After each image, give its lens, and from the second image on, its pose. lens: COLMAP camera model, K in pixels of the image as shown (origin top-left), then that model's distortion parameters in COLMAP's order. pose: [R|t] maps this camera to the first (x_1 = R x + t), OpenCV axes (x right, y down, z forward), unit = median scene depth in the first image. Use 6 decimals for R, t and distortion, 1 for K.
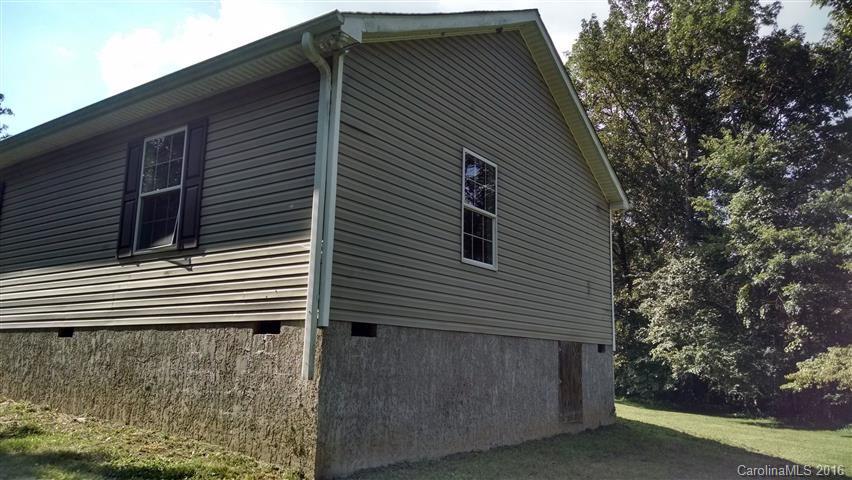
lens RADIAL K [[645.2, 0, 426.0], [0, 645.2, 240.0], [0, 0, 1]] dist [0.028184, -0.074859]
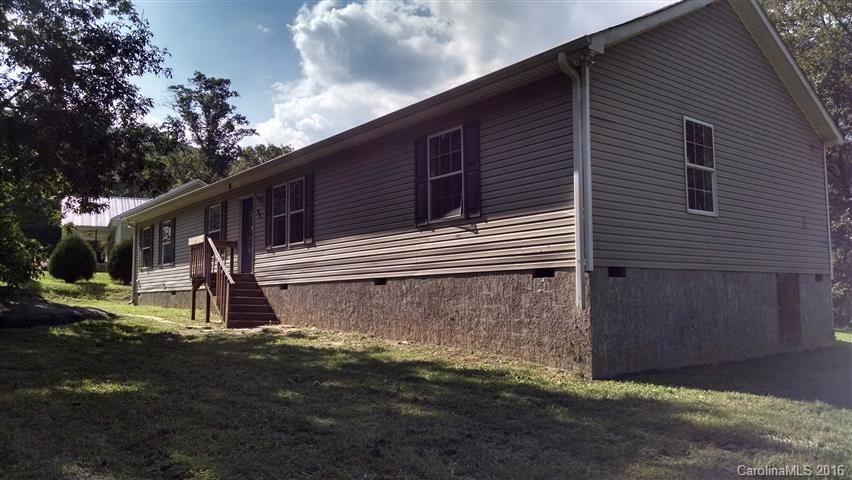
lens RADIAL K [[645.2, 0, 426.0], [0, 645.2, 240.0], [0, 0, 1]] dist [0.028184, -0.074859]
pose [[0.958648, -0.054344, -0.279356, -0.084023], [0.080335, 0.993353, 0.082441, -0.057891], [0.273019, -0.101474, 0.956642, -0.321346]]
